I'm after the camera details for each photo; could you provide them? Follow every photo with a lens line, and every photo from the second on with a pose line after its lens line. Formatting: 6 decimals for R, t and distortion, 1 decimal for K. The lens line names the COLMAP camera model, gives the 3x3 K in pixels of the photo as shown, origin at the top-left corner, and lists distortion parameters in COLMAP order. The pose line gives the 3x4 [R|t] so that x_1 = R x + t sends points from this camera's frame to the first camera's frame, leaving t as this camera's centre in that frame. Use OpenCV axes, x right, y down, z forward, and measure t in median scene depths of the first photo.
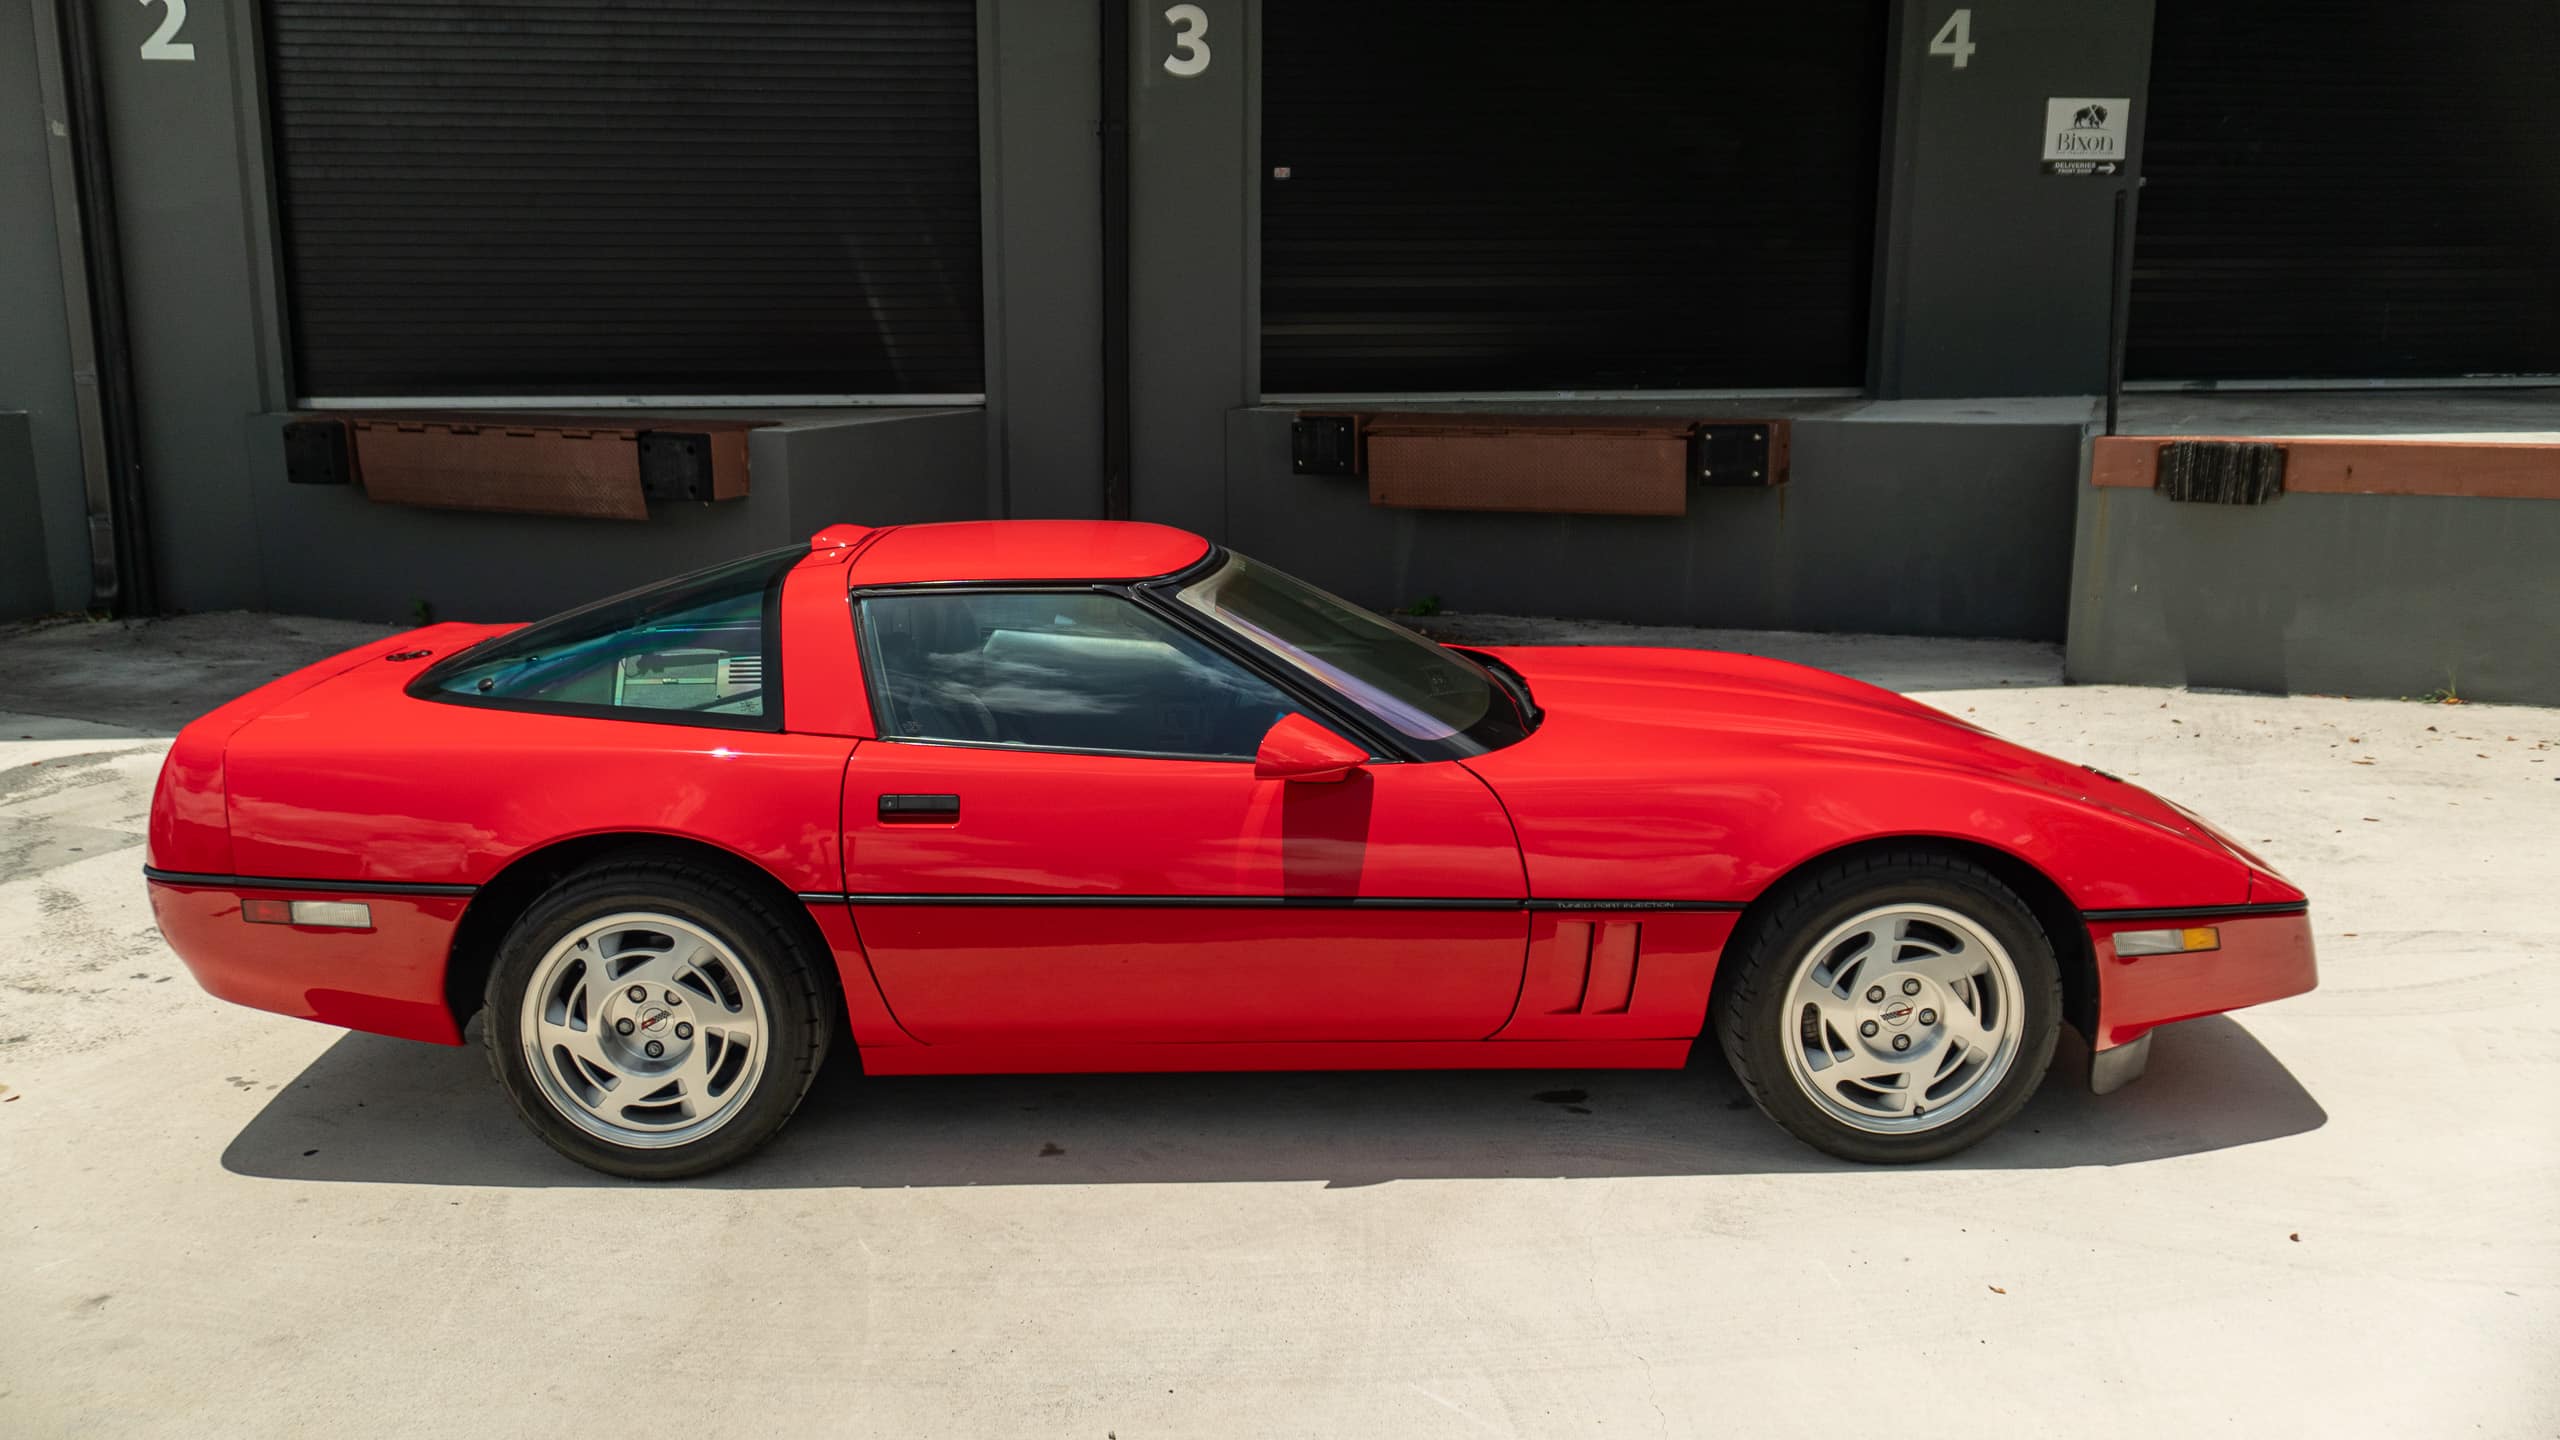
lens RADIAL K [[2145.9, 0, 1224.2], [0, 2145.9, 754.6], [0, 0, 1]] dist [0.000947, -0.020570]
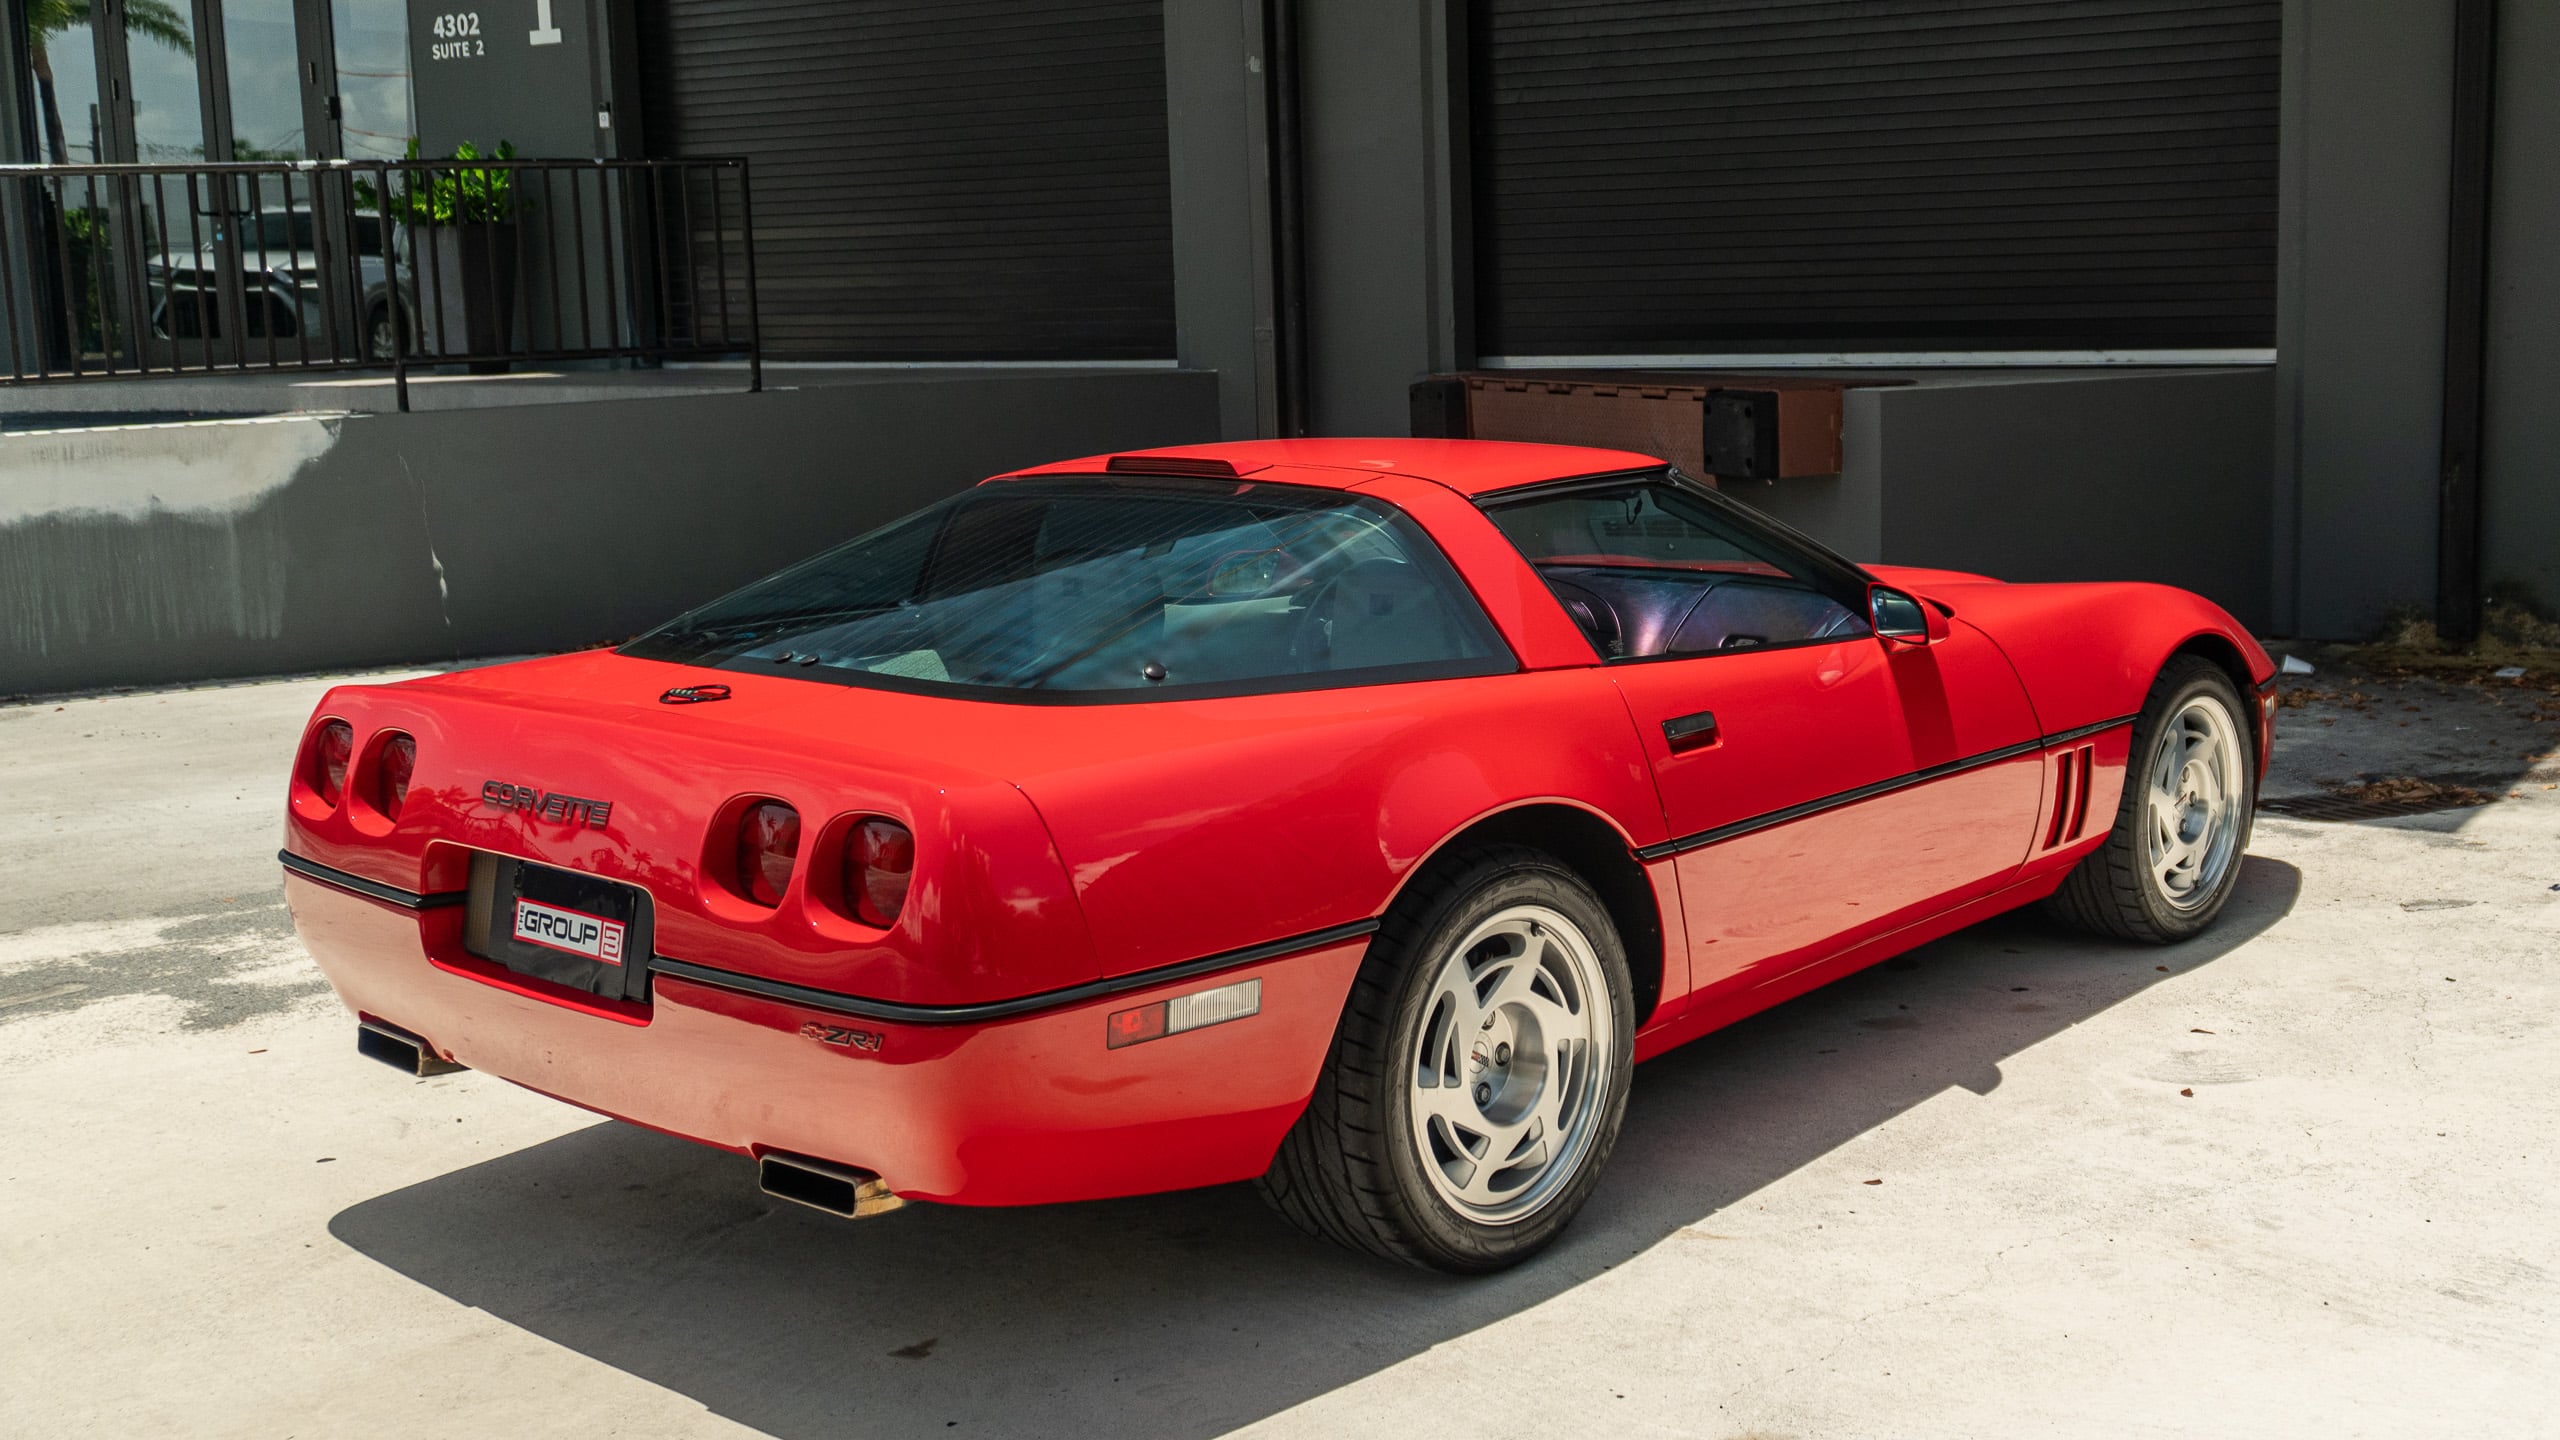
lens RADIAL K [[2620.8, 0, 1461.4], [0, 2620.8, 676.2], [0, 0, 1]] dist [0.010313, 0.000000]
pose [[0.795233, 0.070749, -0.602162, 0.214908], [-0.106994, 0.993957, -0.024518, -0.011049], [0.596789, 0.083925, 0.797997, 0.164122]]
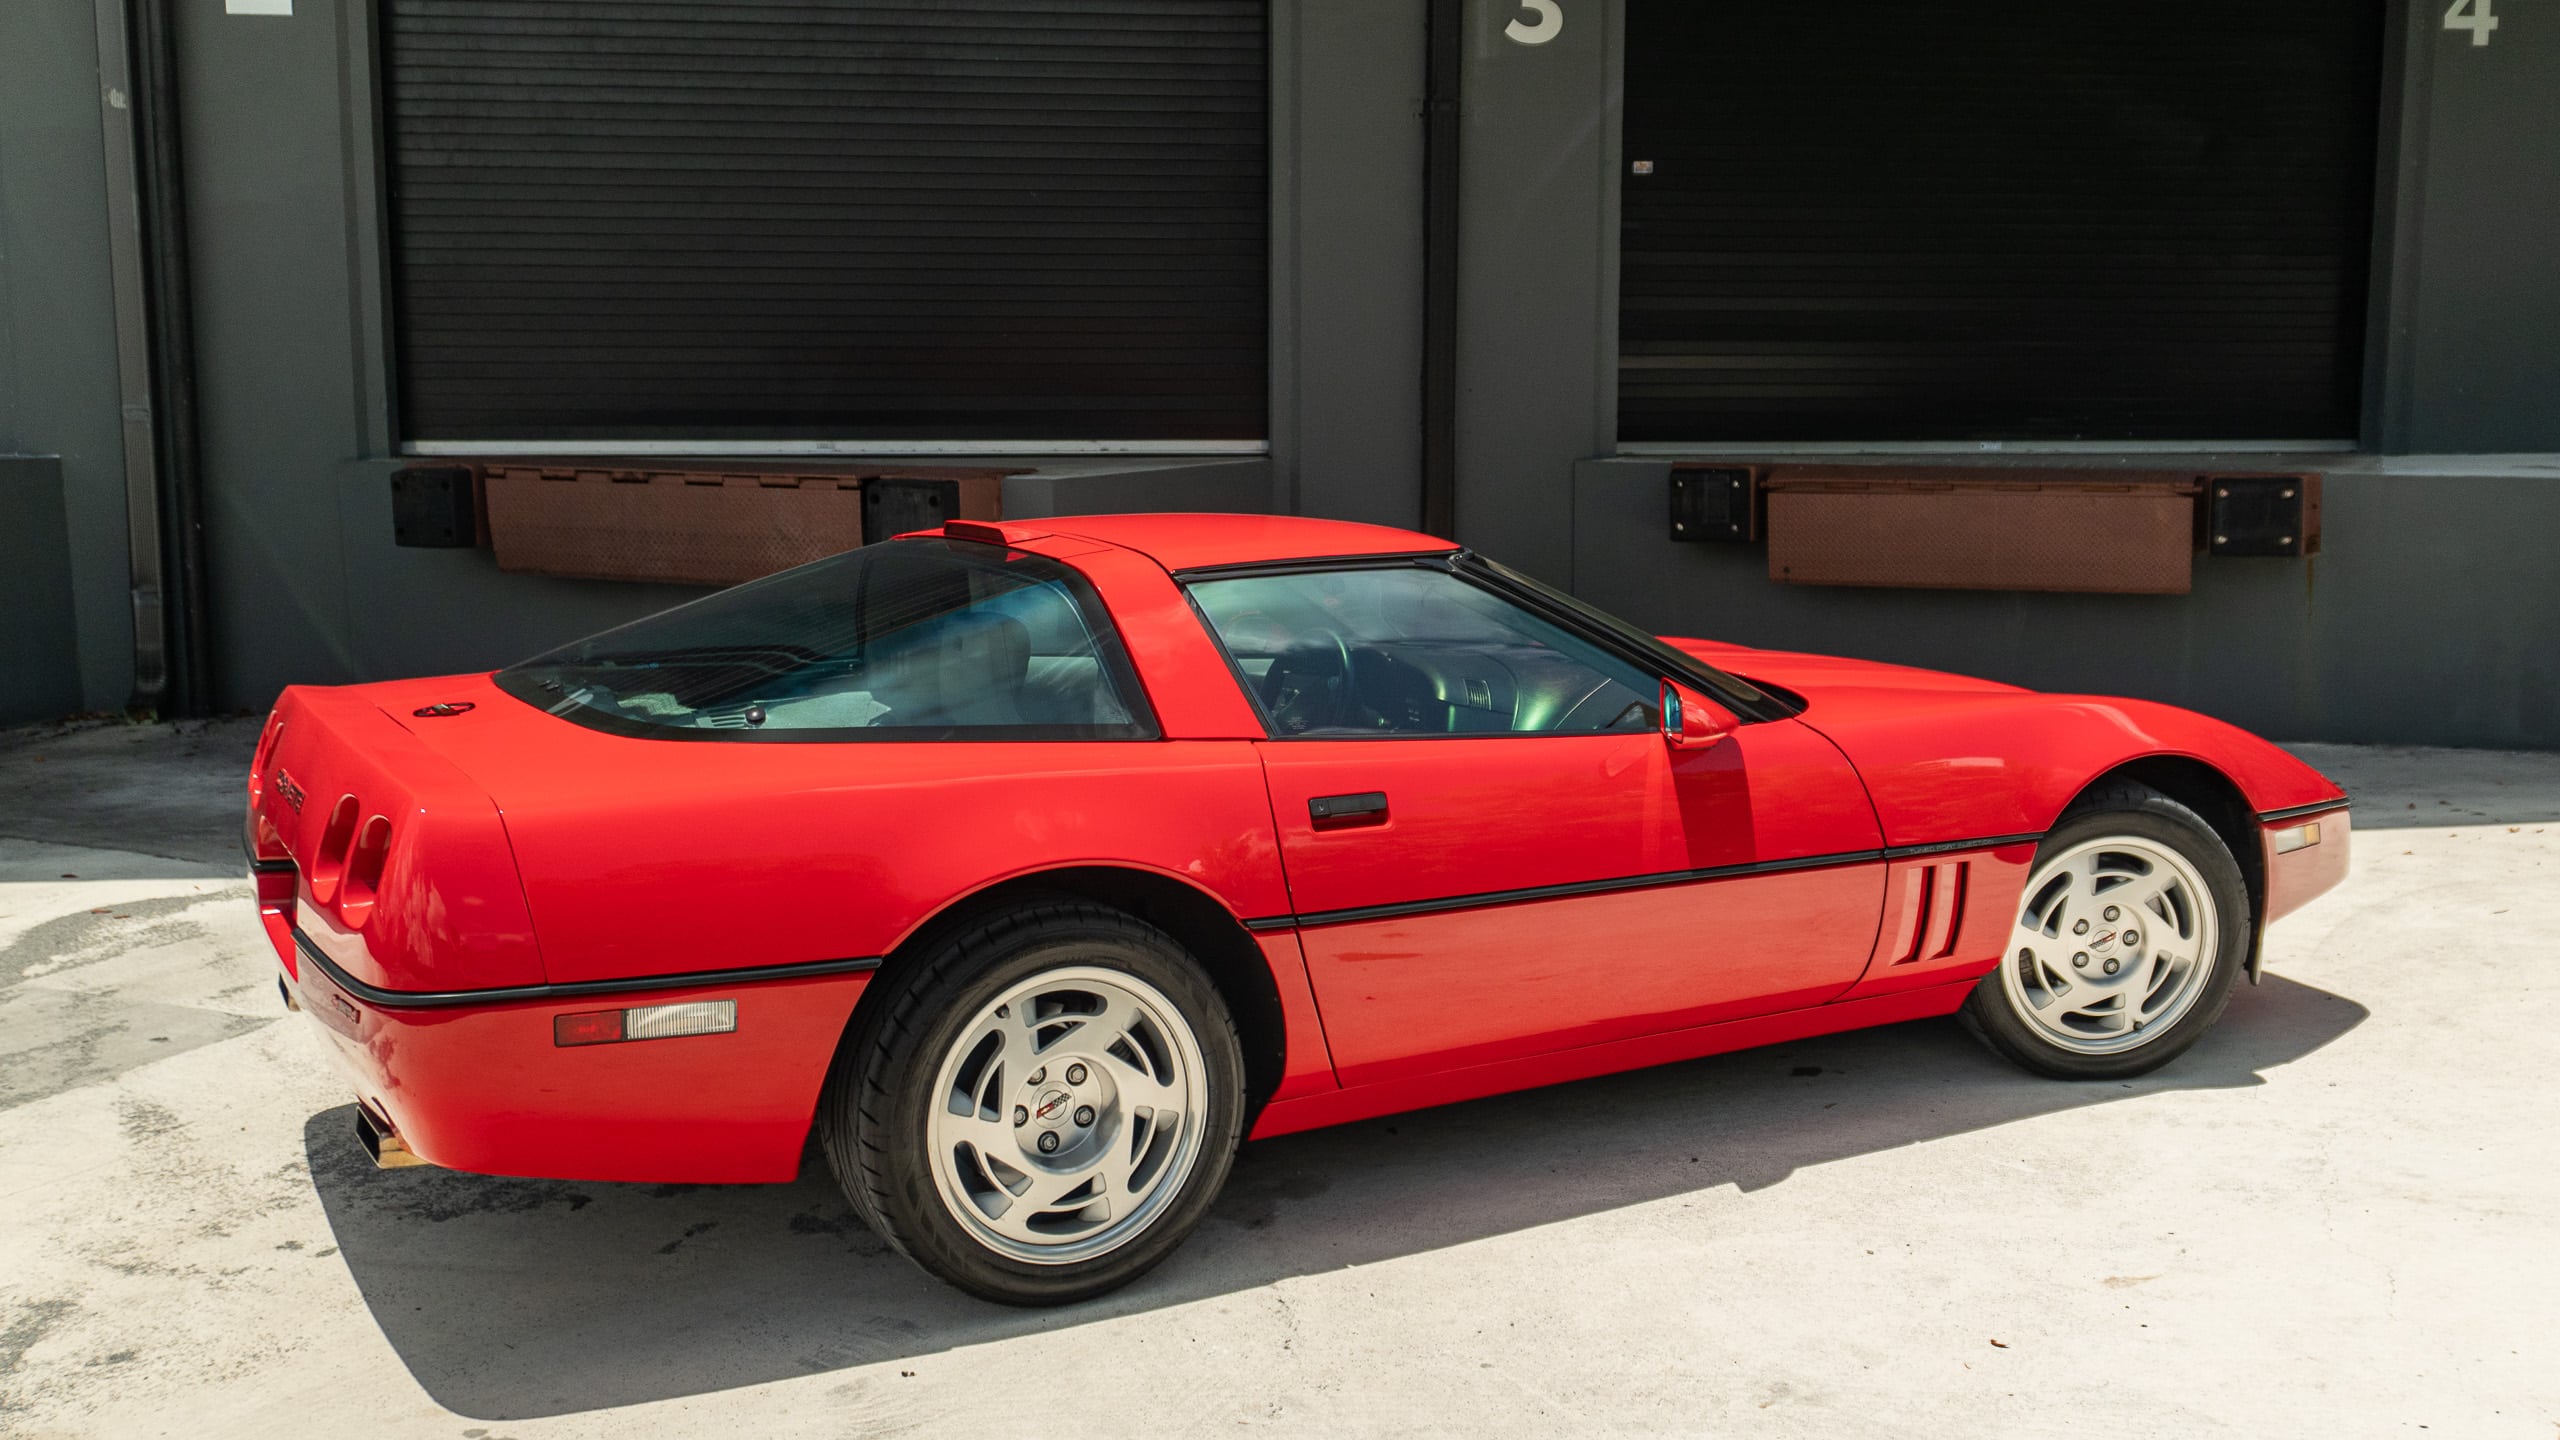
lens RADIAL K [[2448.3, 0, 1357.3], [0, 2448.3, 715.2], [0, 0, 1]] dist [-0.020154, 0.000000]
pose [[0.999977, 0.003128, 0.005980, -0.088998], [-0.002698, 0.997500, -0.070611, -0.003952], [-0.006186, 0.070593, 0.997486, 0.115395]]
